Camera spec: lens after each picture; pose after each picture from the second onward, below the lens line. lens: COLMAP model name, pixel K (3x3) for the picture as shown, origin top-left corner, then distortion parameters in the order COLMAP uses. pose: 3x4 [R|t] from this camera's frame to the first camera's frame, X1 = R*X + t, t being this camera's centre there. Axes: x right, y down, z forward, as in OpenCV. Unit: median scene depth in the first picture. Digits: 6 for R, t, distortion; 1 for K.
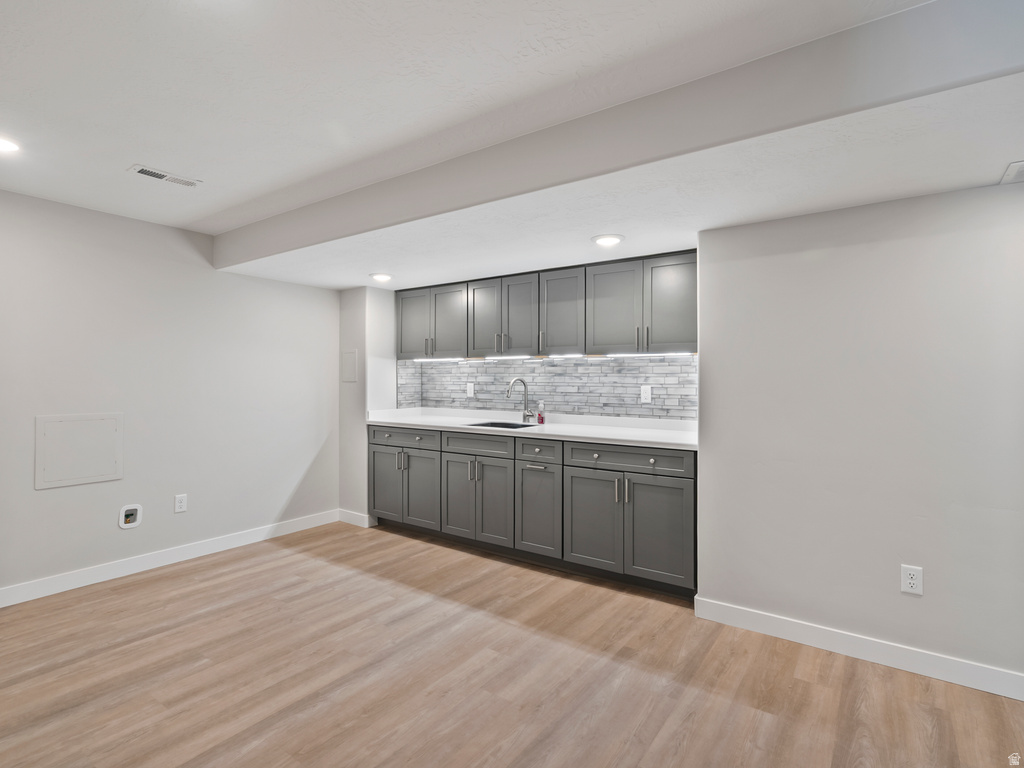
lens RADIAL K [[528.6, 0, 514.2], [0, 528.6, 372.3], [0, 0, 1]] dist [-0.002605, -0.000286]
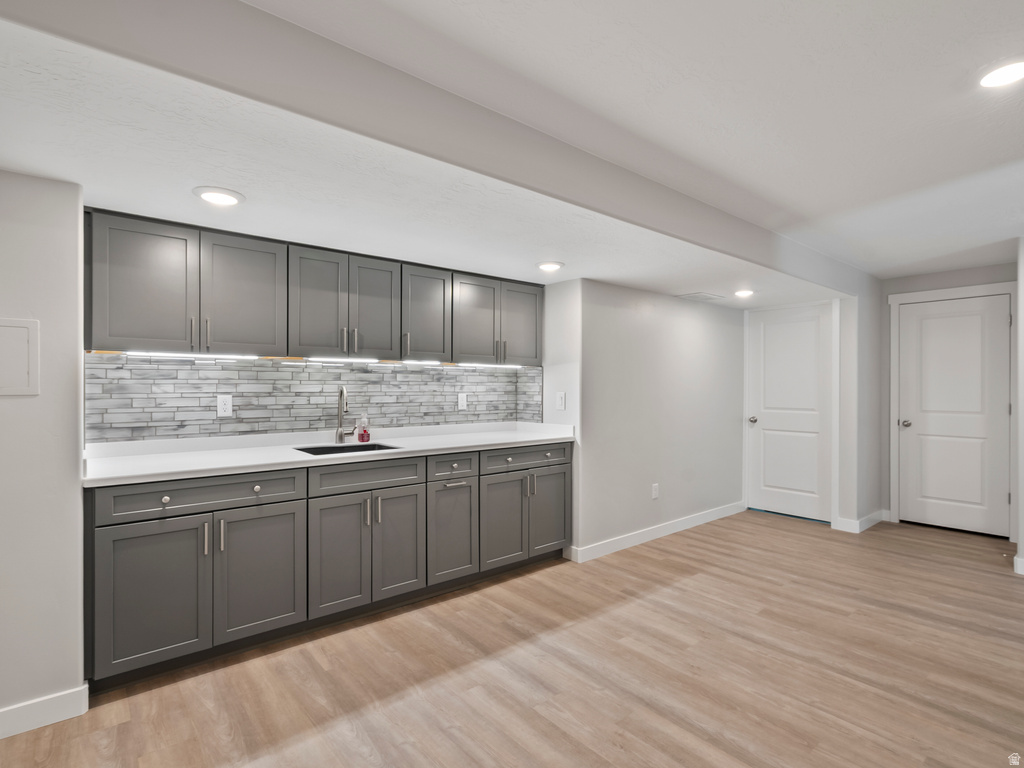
lens RADIAL K [[521.9, 0, 513.4], [0, 521.9, 385.7], [0, 0, 1]] dist [-0.002564, 0.001025]
pose [[0.248023, 0.000209, 0.968754, -0.730598], [-0.011003, 0.999936, 0.002601, 0.005133], [-0.968692, -0.011305, 0.248009, 0.617992]]
